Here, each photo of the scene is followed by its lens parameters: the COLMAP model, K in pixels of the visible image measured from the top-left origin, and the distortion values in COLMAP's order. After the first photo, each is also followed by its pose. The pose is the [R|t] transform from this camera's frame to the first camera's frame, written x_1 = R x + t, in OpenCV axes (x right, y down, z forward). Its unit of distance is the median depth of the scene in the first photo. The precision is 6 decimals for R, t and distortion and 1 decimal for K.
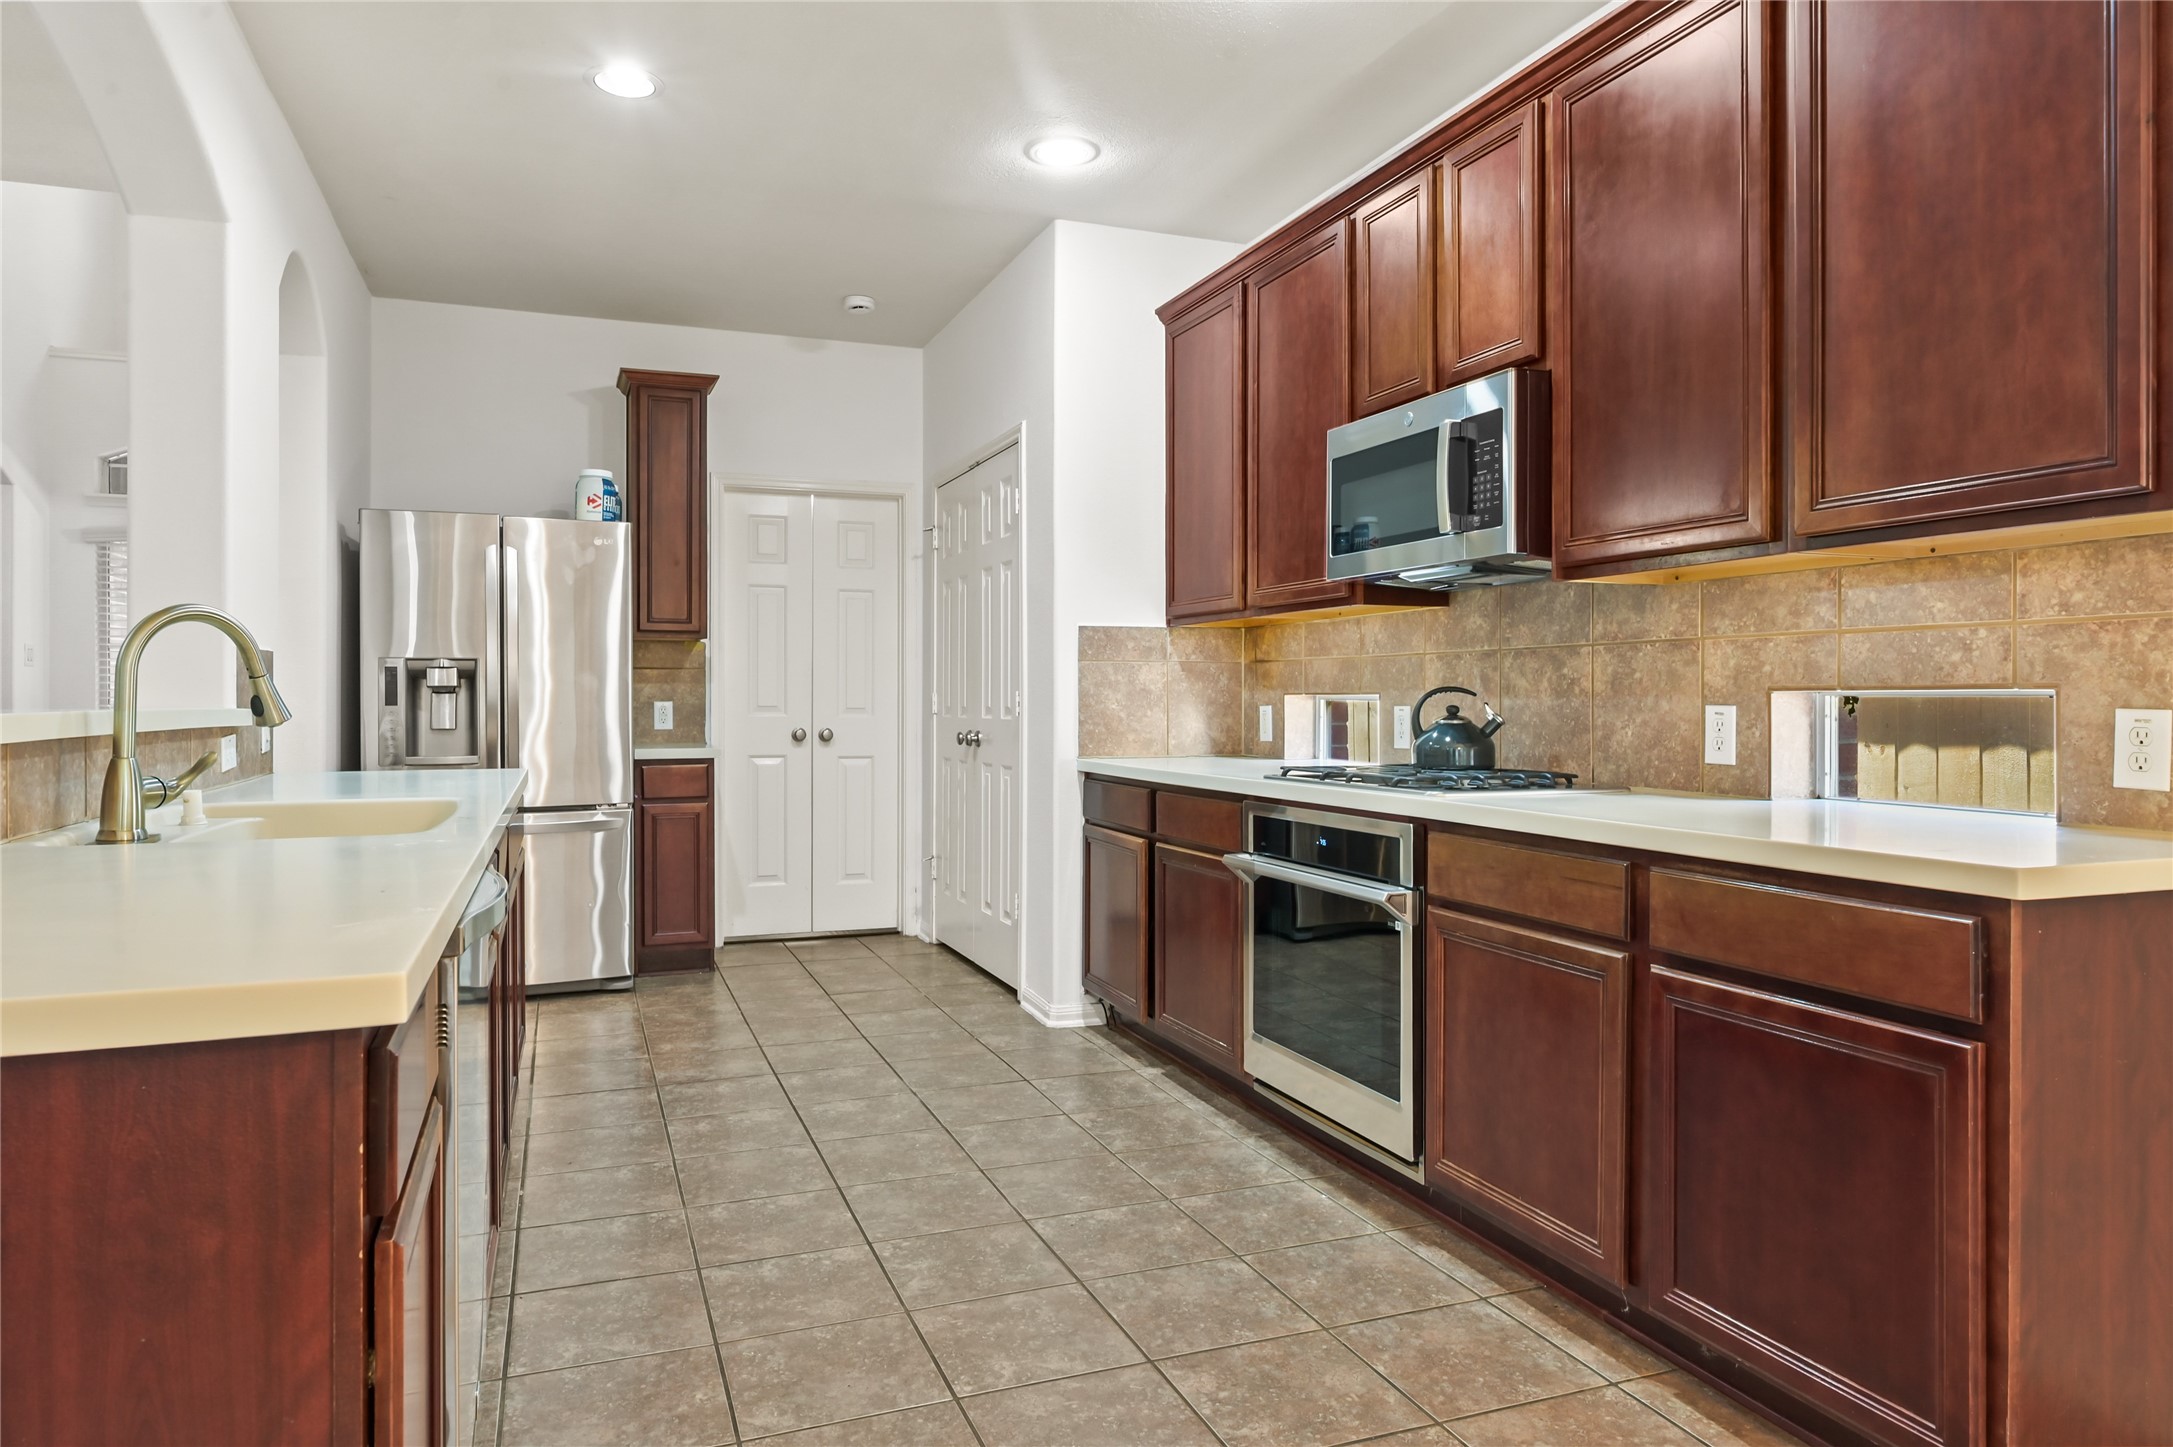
lens RADIAL K [[1366.8, 0, 1083.0], [0, 1366.8, 713.6], [0, 0, 1]] dist [0.002750, 0.000067]
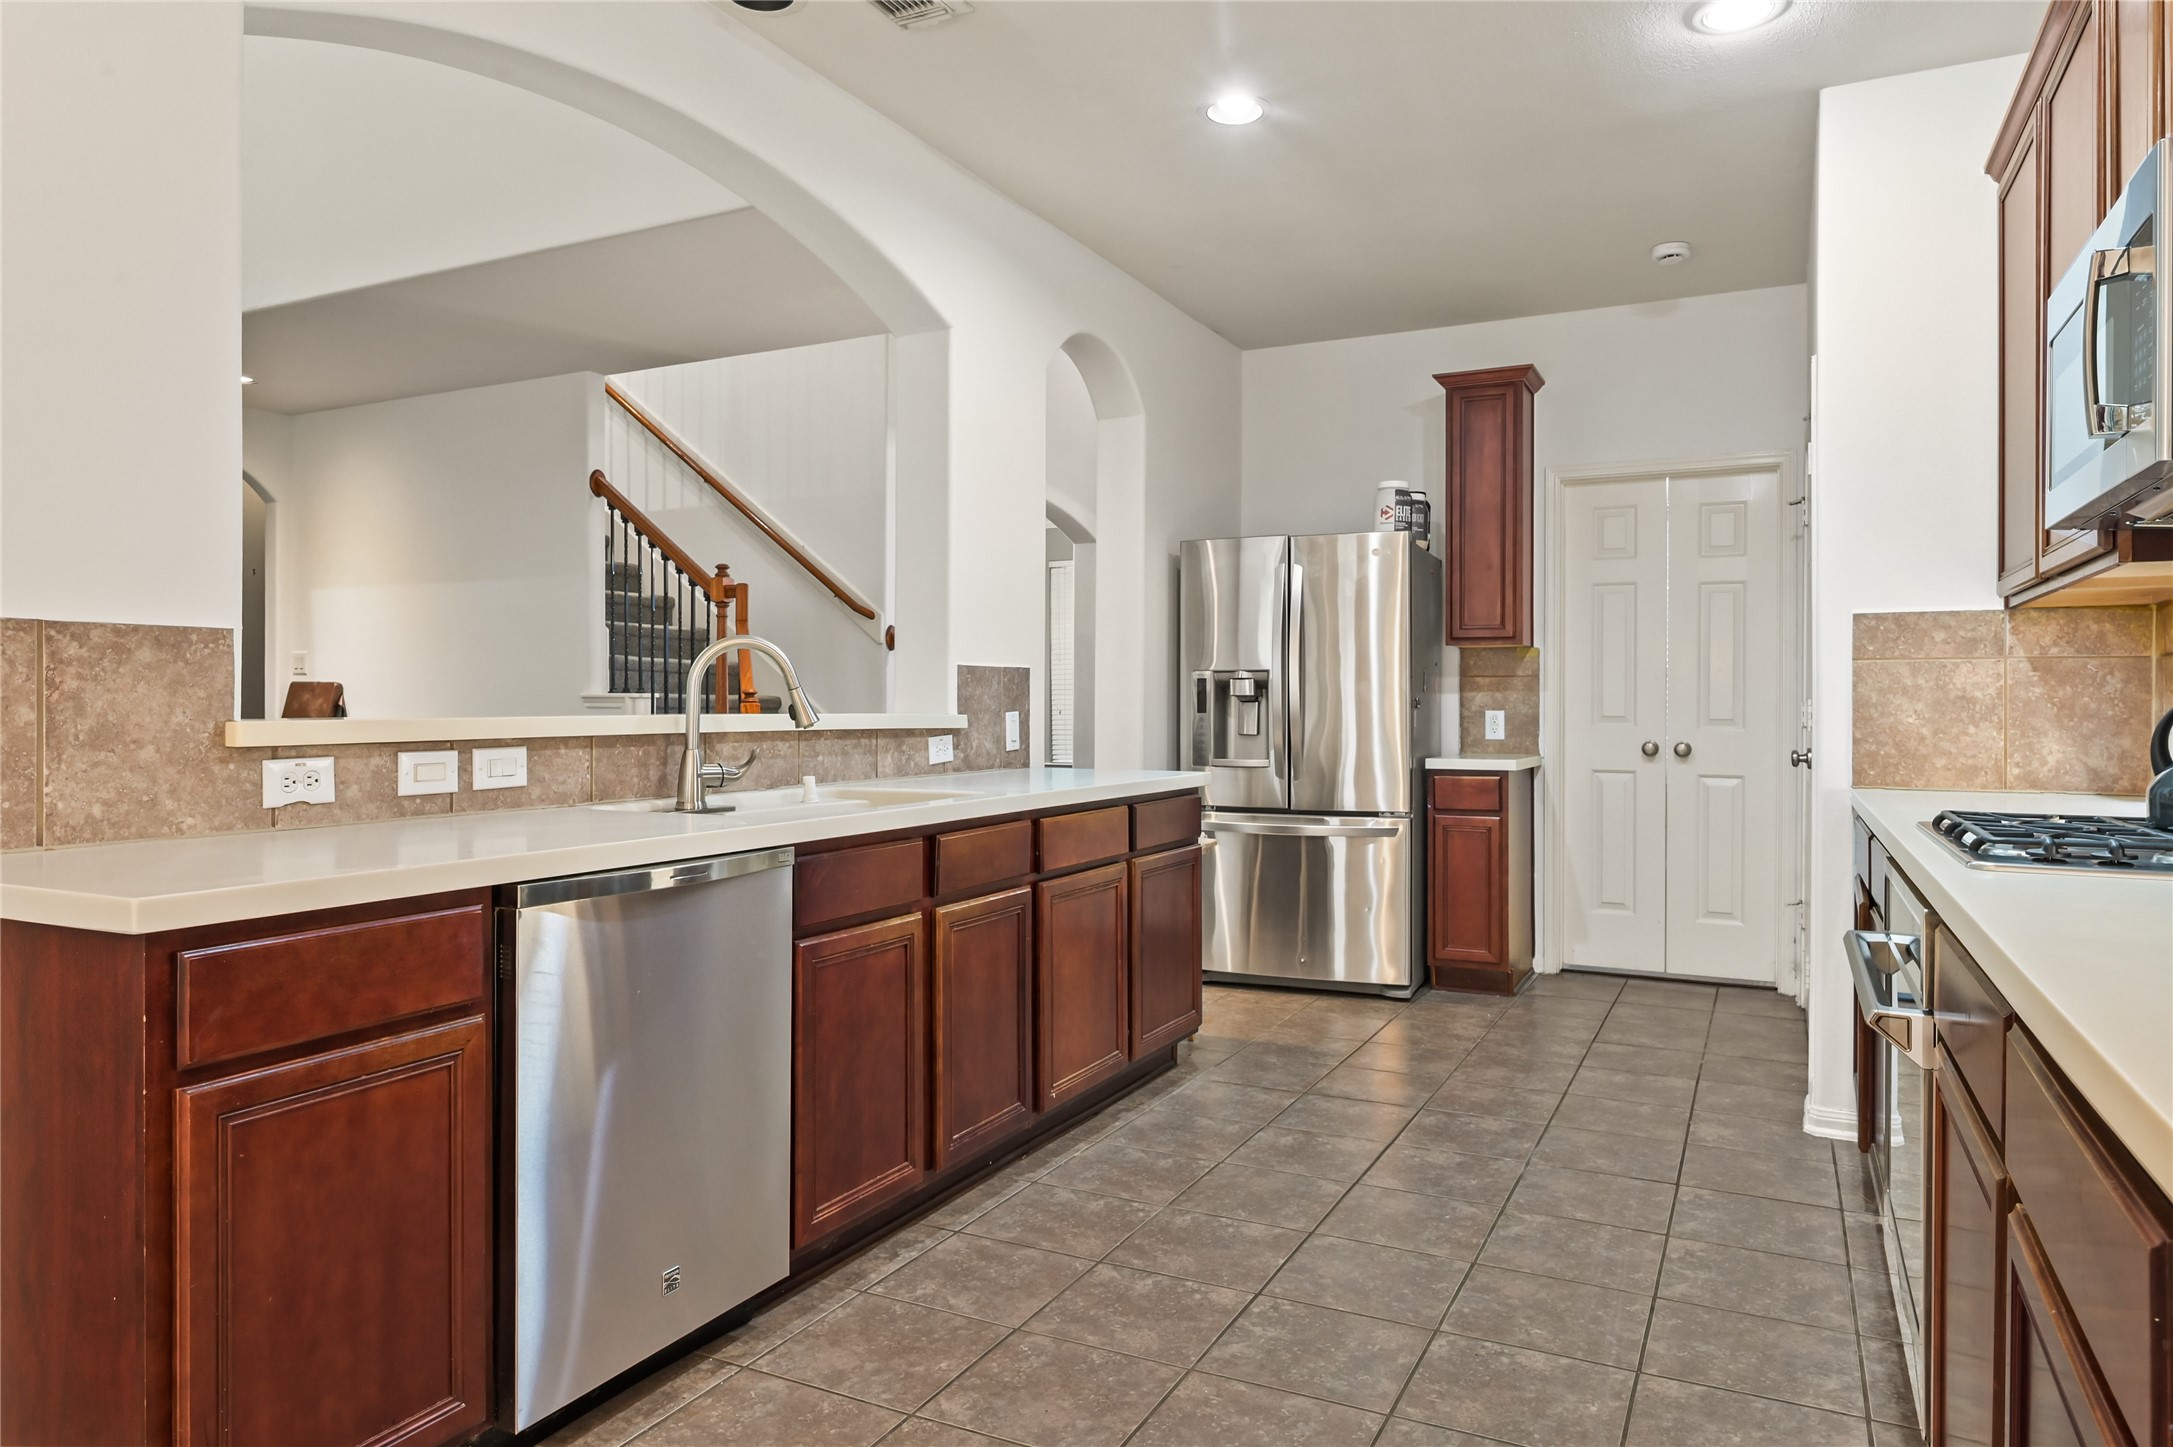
lens RADIAL K [[1366.8, 0, 1085.9], [0, 1366.8, 715.3], [0, 0, 1]] dist [0.002750, 0.000067]
pose [[0.672446, 0.007219, -0.740111, 0.273229], [-0.010501, 0.999945, 0.000213, -0.003335], [0.740072, 0.007628, 0.672484, 0.172258]]
